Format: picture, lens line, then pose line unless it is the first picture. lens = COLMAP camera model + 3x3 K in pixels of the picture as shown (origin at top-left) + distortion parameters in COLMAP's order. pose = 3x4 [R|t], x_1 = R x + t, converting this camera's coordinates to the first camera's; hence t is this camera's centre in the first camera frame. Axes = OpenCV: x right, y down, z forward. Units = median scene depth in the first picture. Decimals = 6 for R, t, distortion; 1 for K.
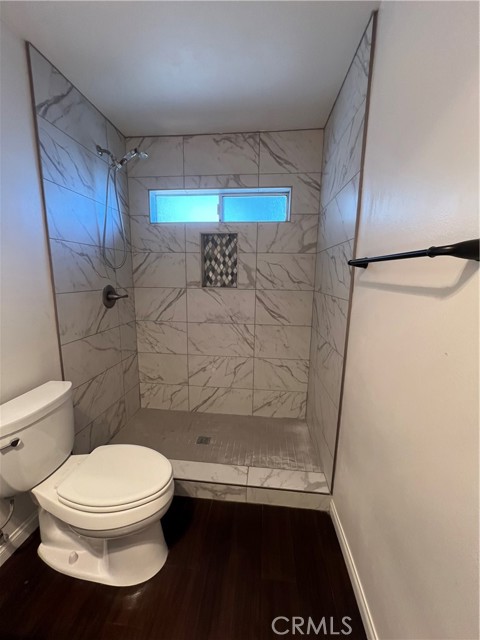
lens RADIAL K [[255.4, 0, 240.0], [0, 255.4, 320.0], [0, 0, 1]] dist [0.000179, 0.000288]
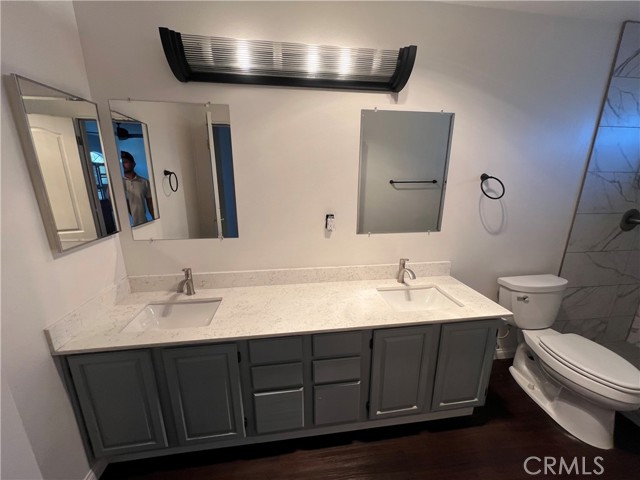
lens RADIAL K [[255.4, 0, 318.8], [0, 255.4, 241.9], [0, 0, 1]] dist [0.000179, 0.000288]
pose [[0.232616, 0.229813, -0.945027, 0.227567], [-0.168712, 0.966485, 0.193503, 0.006591], [0.957823, 0.114426, 0.263592, -0.552310]]
